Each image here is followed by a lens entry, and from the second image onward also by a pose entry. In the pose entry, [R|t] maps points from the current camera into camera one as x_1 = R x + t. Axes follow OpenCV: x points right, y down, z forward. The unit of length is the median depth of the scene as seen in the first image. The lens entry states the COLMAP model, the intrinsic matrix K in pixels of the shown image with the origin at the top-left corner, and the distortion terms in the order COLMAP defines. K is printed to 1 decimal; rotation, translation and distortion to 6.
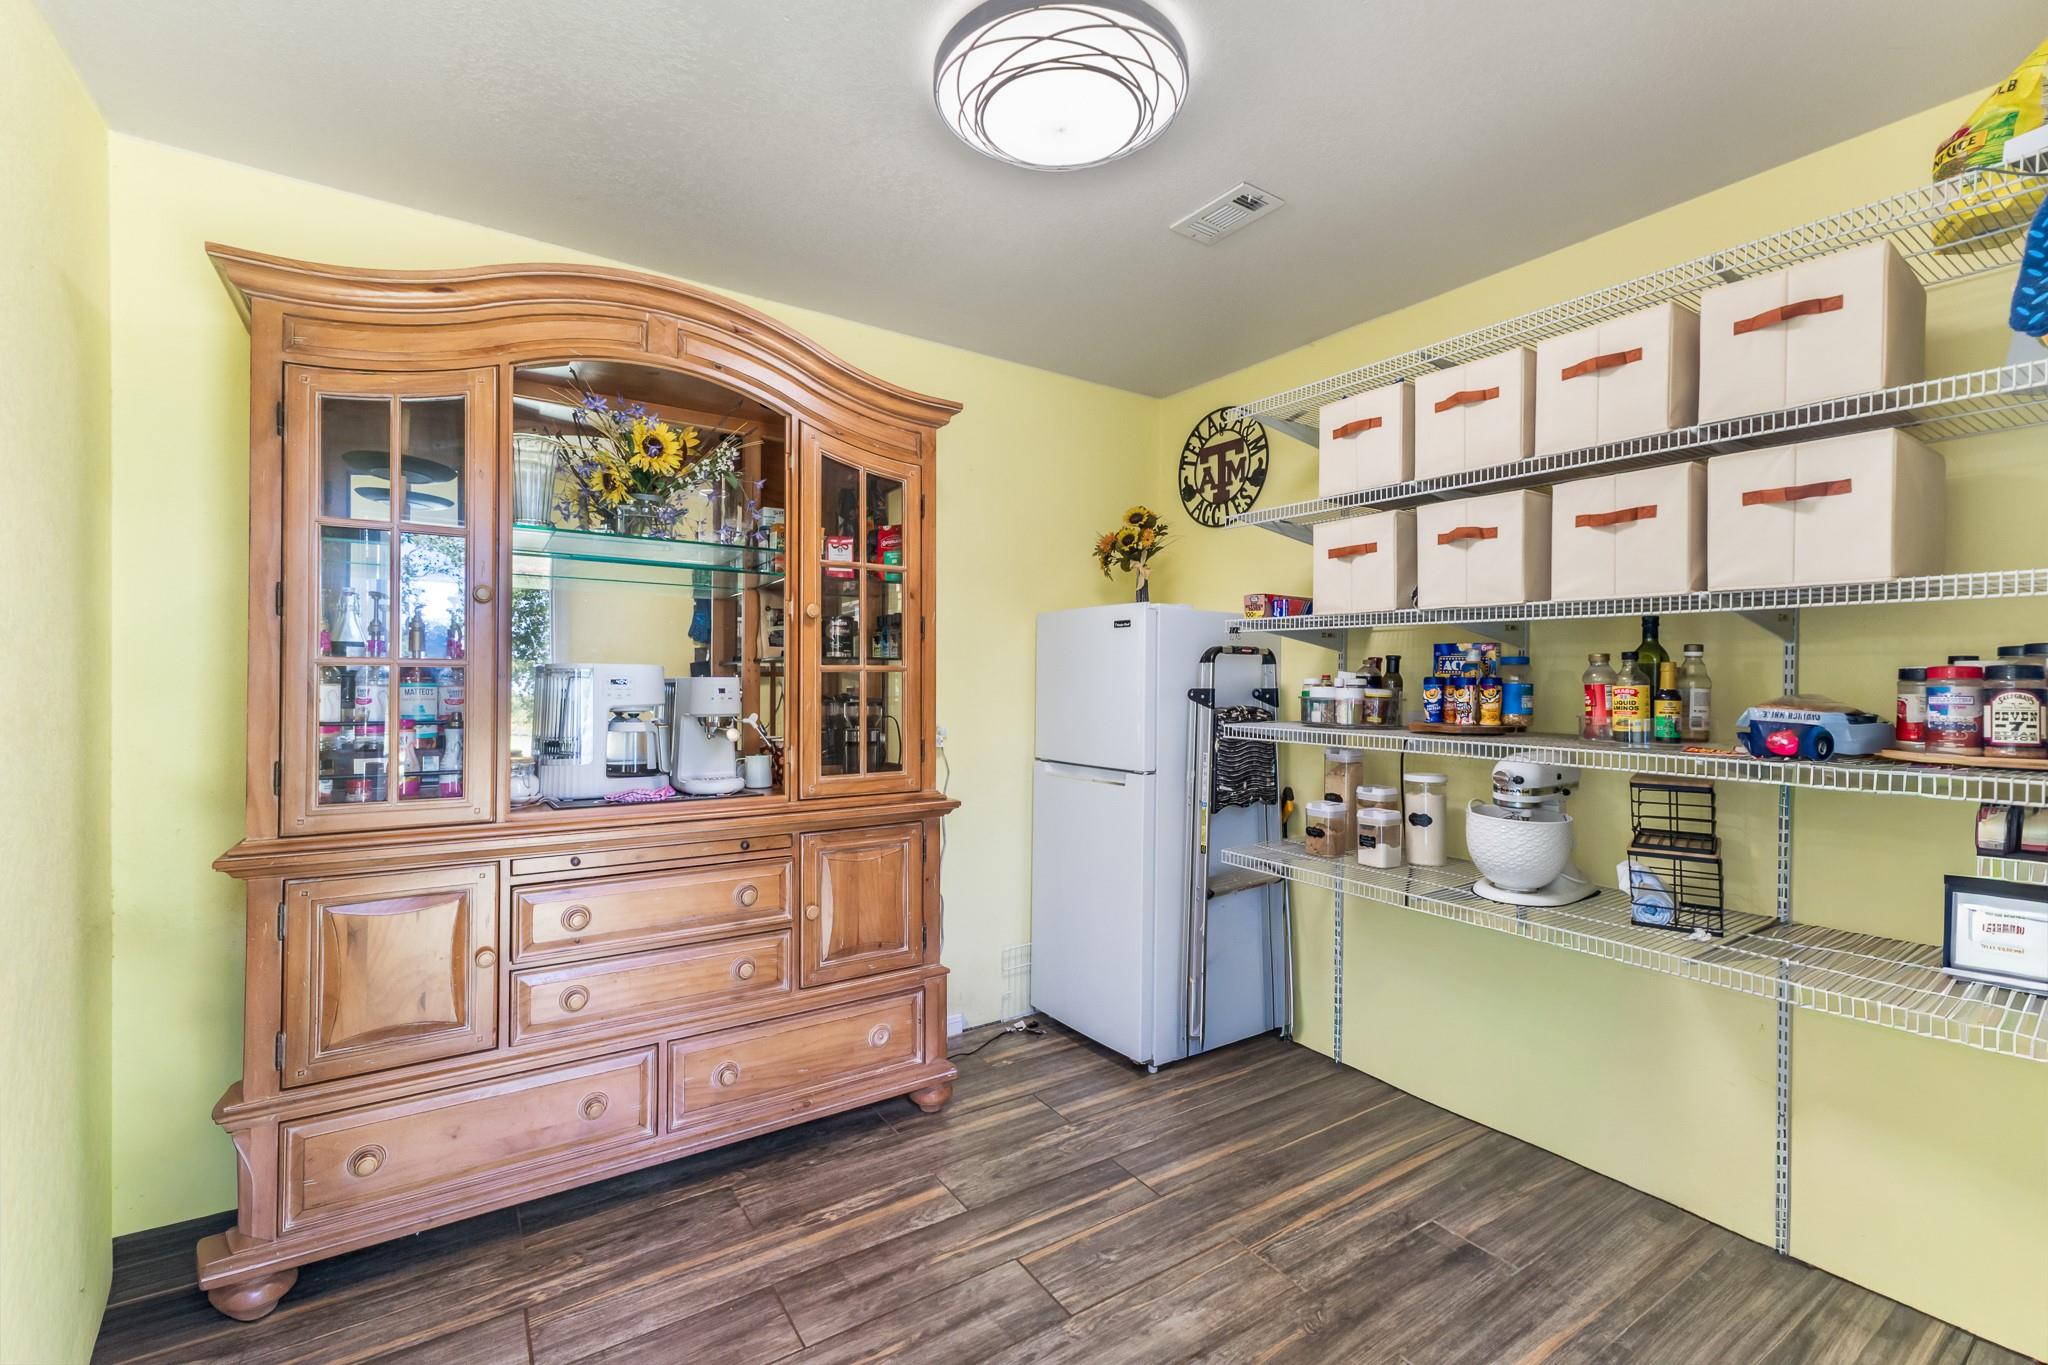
lens RADIAL K [[870.3, 0, 1020.3], [0, 870.3, 682.2], [0, 0, 1]] dist [0.003543, -0.000052]
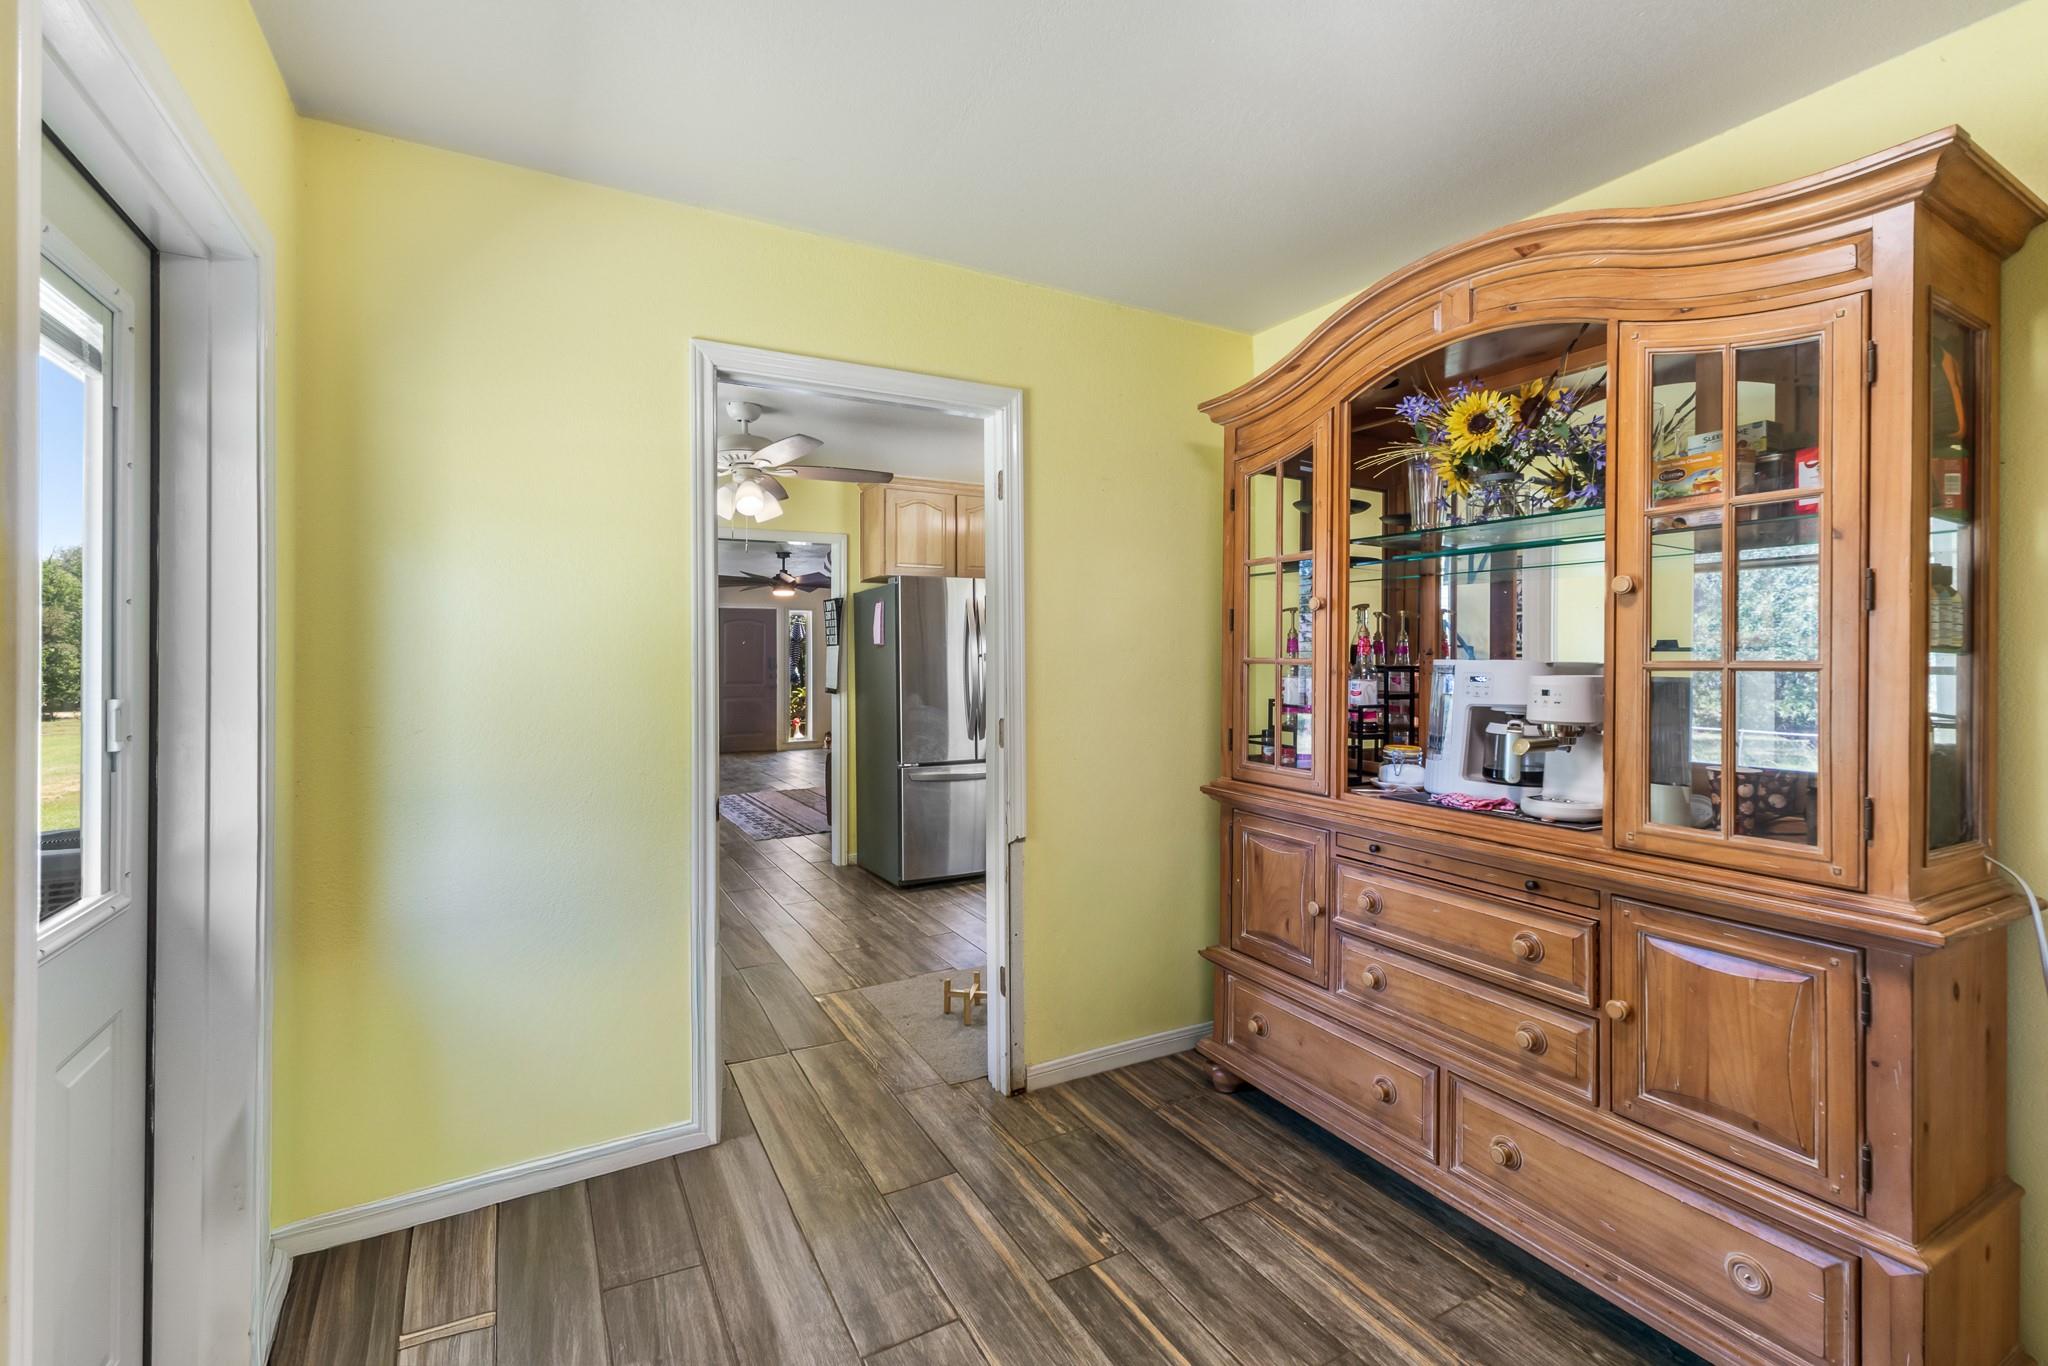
lens RADIAL K [[887.2, 0, 1024.3], [0, 887.2, 650.7], [0, 0, 1]] dist [0.002021, 0.000355]
pose [[-0.083149, -0.009955, -0.996487, 0.629336], [-0.004566, 0.999943, -0.009608, -0.023215], [0.996527, 0.003751, -0.083190, 0.692843]]
